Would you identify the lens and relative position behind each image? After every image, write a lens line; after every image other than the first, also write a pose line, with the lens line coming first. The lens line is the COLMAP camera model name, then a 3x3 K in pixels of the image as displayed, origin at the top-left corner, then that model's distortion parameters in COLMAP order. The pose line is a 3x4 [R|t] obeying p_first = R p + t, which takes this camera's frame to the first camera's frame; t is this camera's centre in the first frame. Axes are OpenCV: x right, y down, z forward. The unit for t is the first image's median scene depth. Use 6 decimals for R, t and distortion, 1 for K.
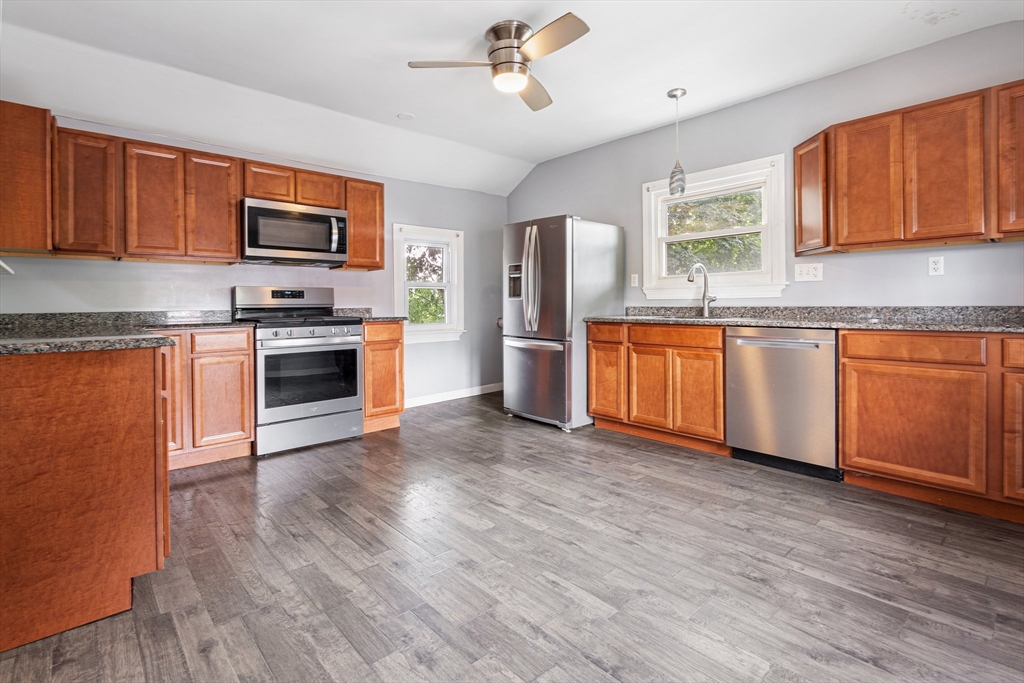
lens RADIAL K [[475.2, 0, 507.5], [0, 475.2, 305.8], [0, 0, 1]] dist [-0.002265, 0.004480]
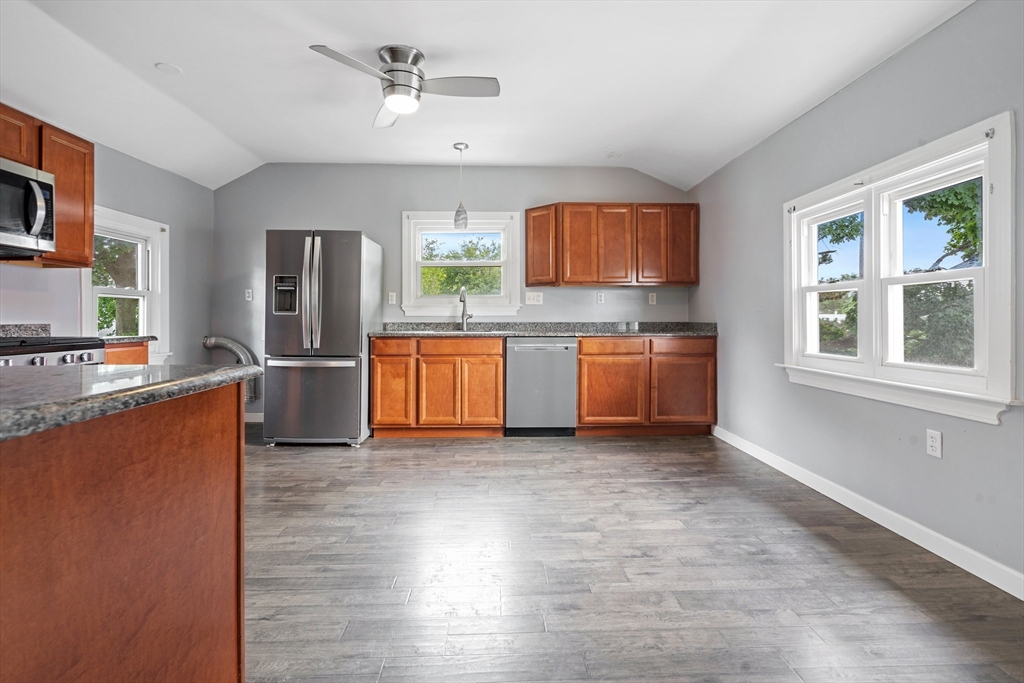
lens RADIAL K [[475.2, 0, 503.8], [0, 475.2, 319.5], [0, 0, 1]] dist [-0.002265, 0.004480]
pose [[0.656114, 0.005135, 0.754644, -0.535159], [-0.001981, 0.999985, -0.005082, 0.000499], [-0.754659, 0.001840, 0.656115, 0.136877]]
